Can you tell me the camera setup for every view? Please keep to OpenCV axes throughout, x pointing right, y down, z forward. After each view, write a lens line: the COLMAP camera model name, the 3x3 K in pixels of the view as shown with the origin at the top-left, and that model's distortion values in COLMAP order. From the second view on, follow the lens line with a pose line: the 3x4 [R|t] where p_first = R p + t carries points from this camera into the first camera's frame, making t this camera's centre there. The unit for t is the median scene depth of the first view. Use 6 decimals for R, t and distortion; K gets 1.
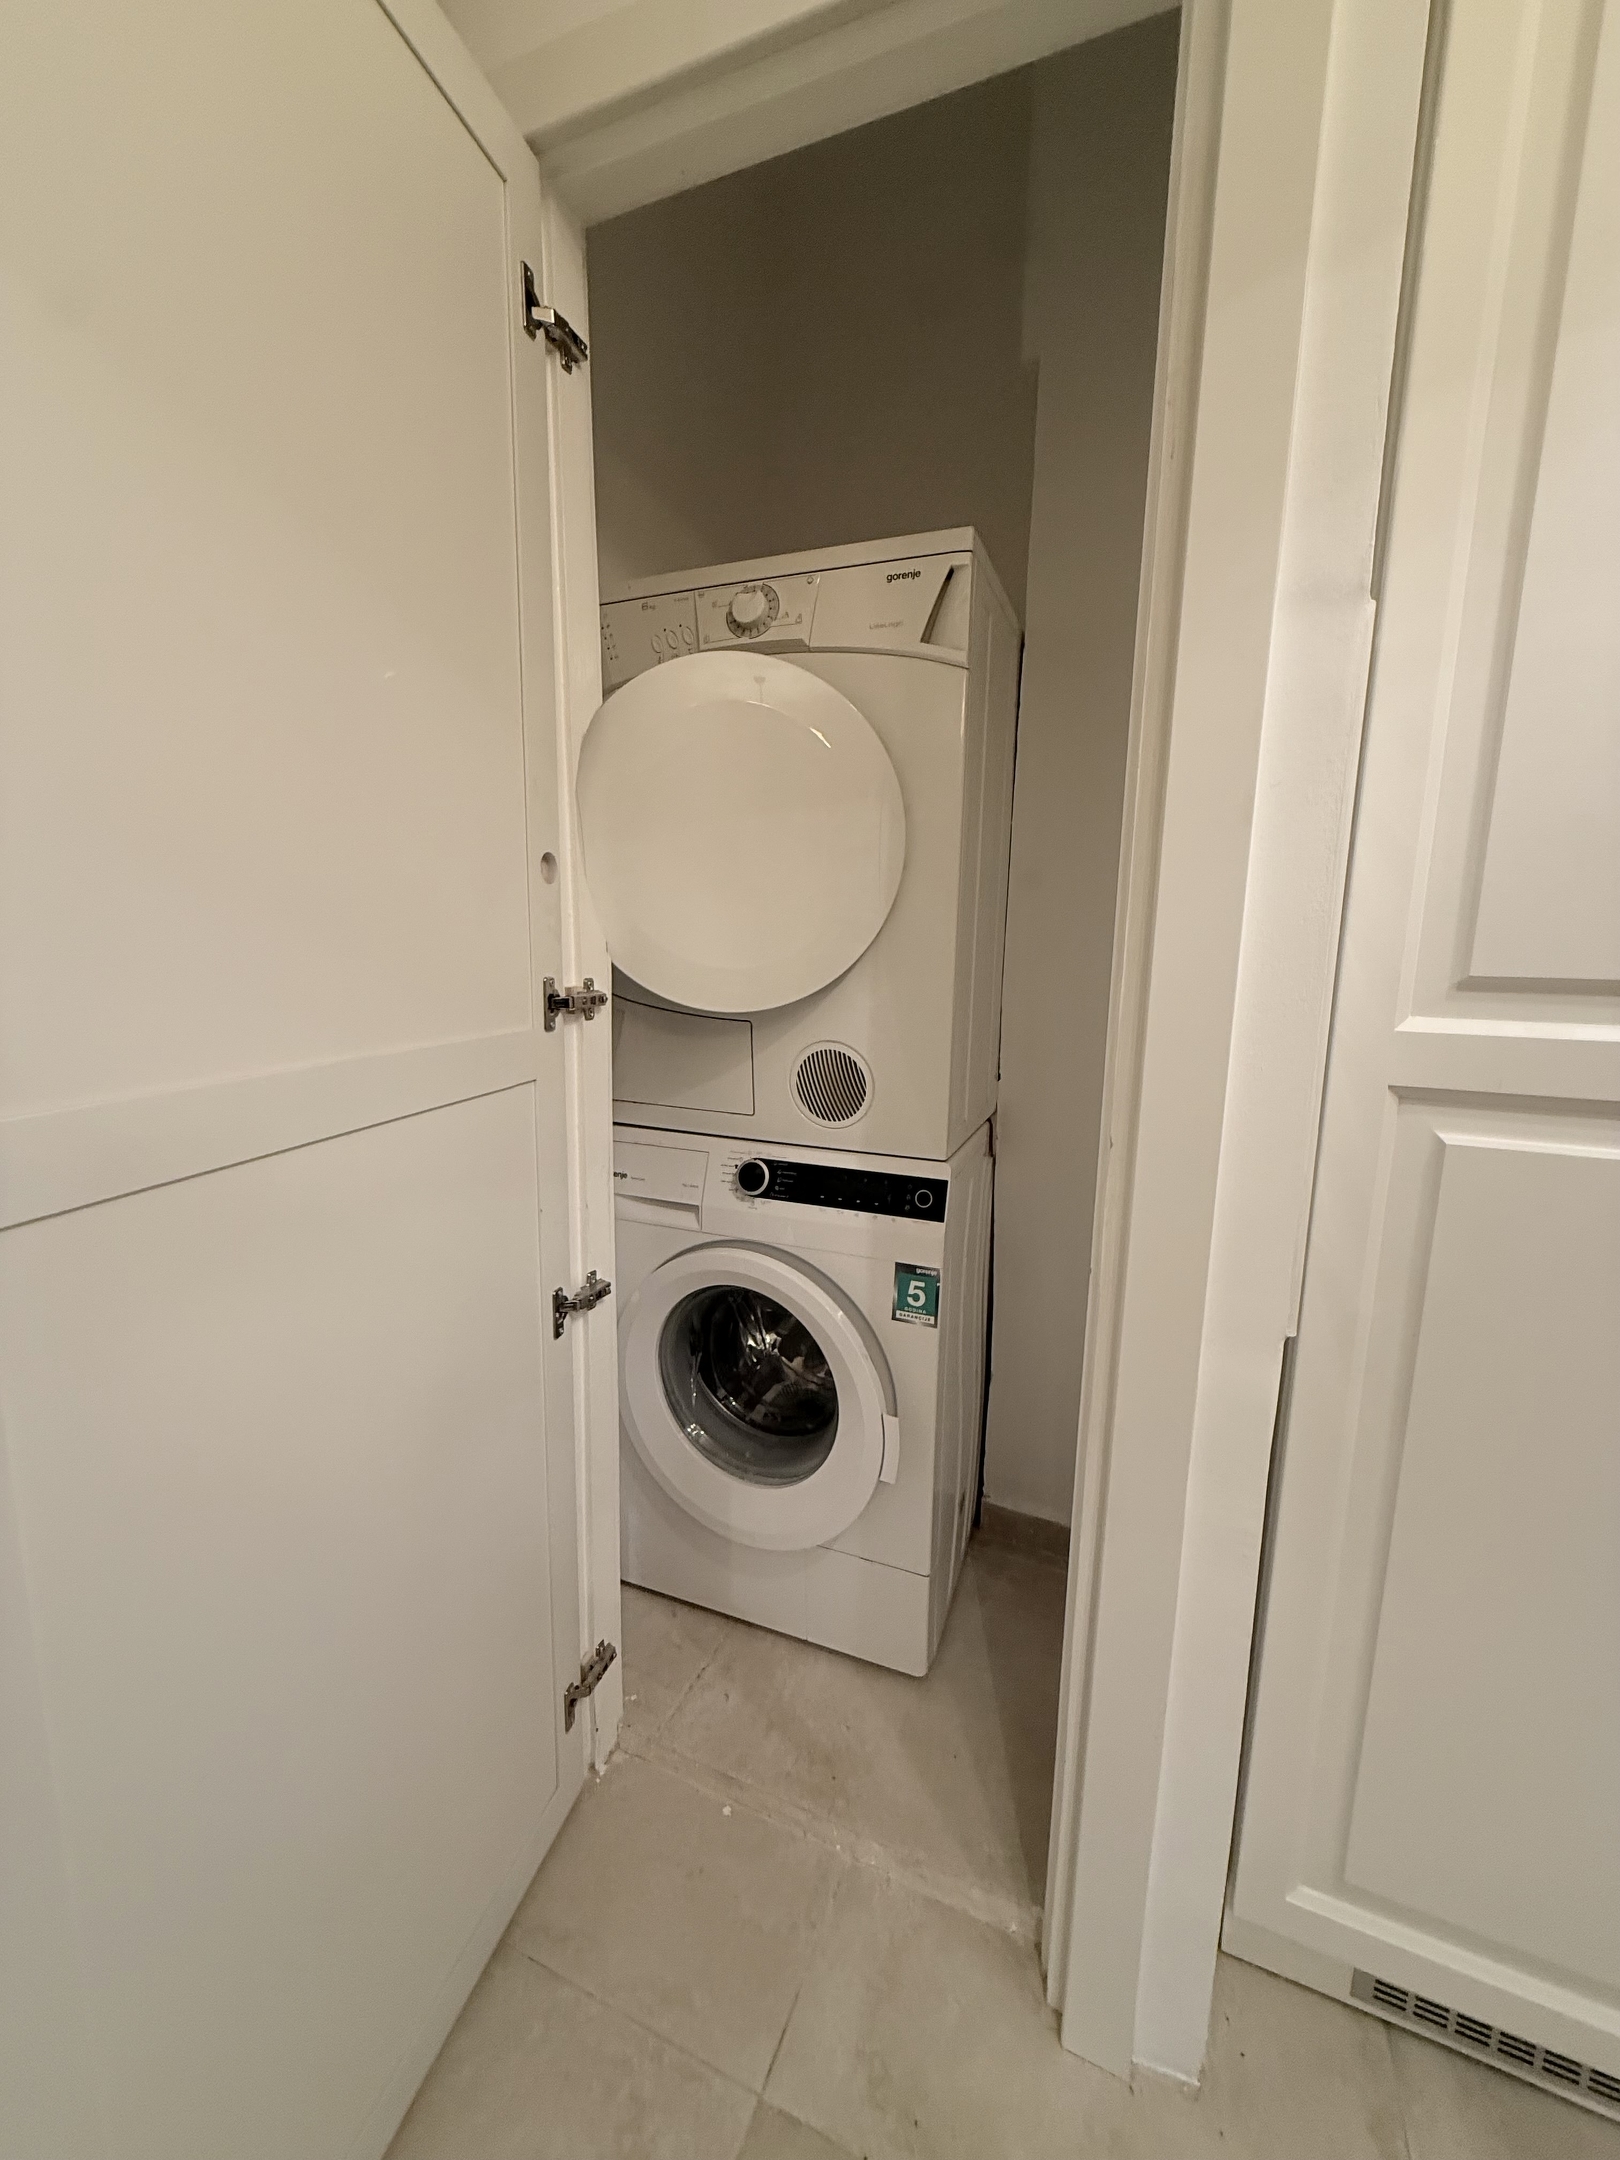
lens RADIAL K [[856.9, 0, 812.1], [0, 856.9, 1079.6], [0, 0, 1]] dist [-0.000618, -0.000213]
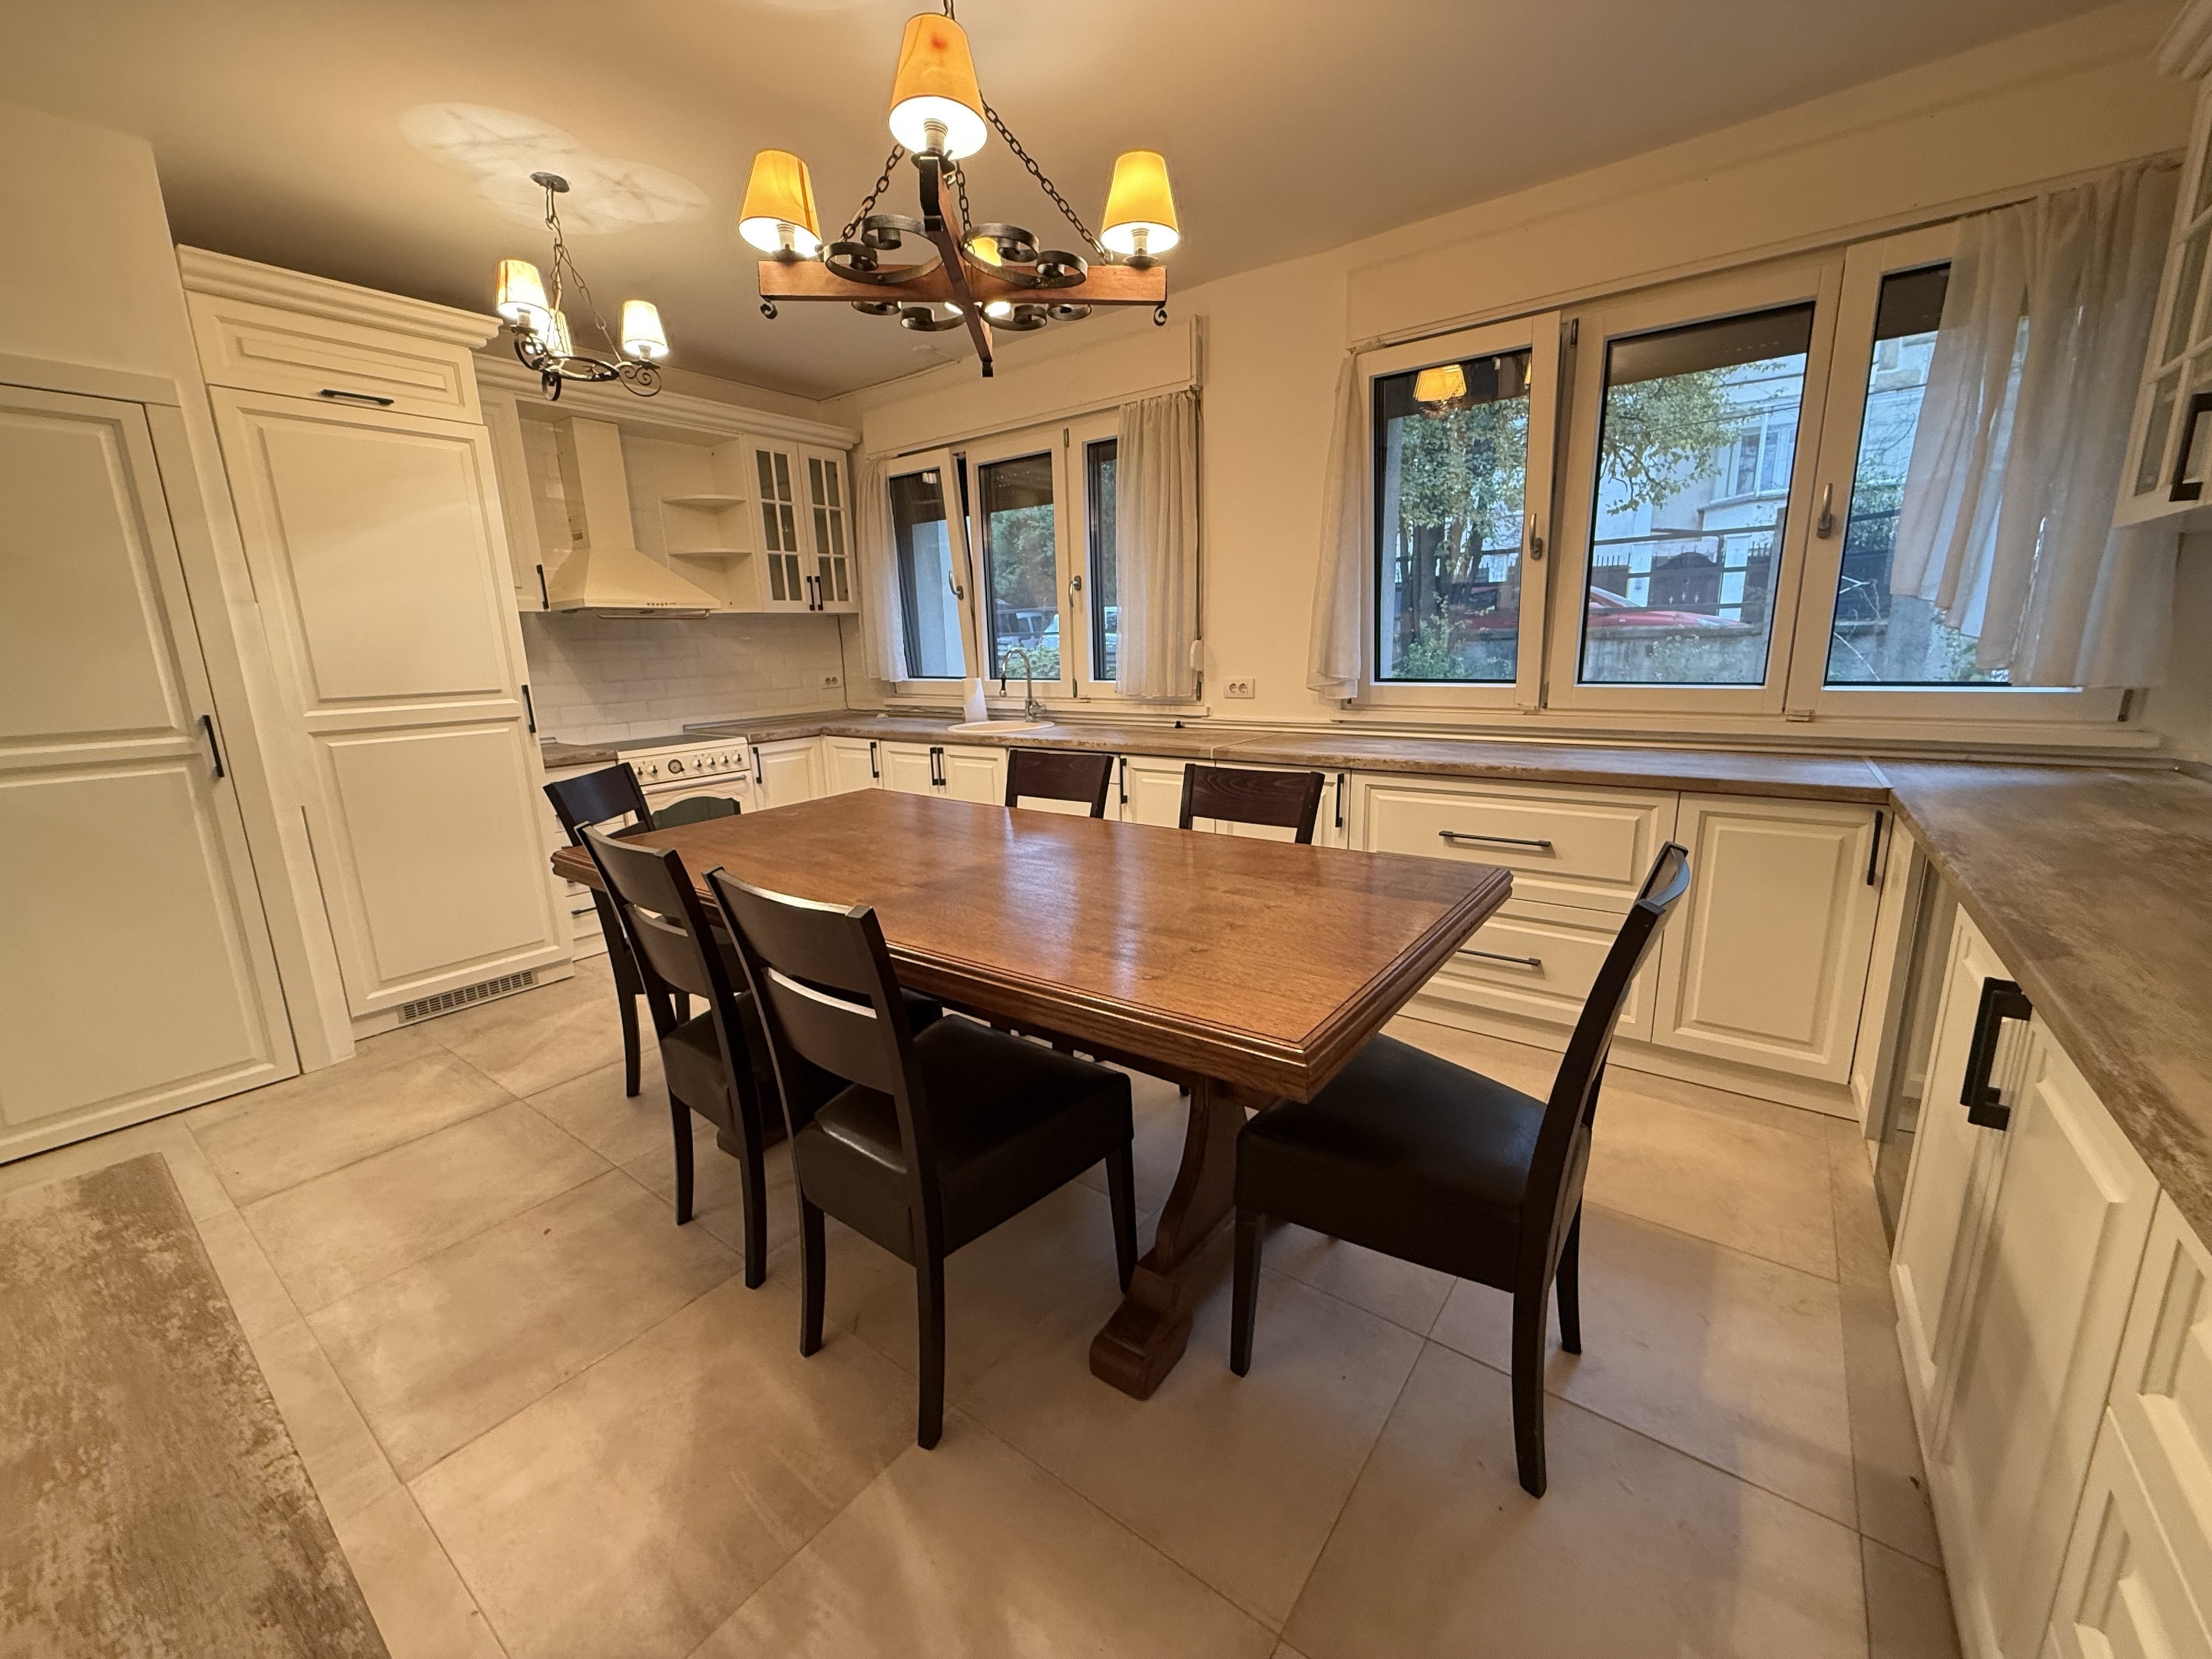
lens RADIAL K [[877.6, 0, 1104.2], [0, 877.6, 834.8], [0, 0, 1]] dist [-0.000618, -0.000213]
pose [[0.238940, -0.230817, 0.943203, -1.999923], [0.186739, 0.964130, 0.188632, 0.337772], [-0.952909, 0.131061, 0.273472, -2.985505]]
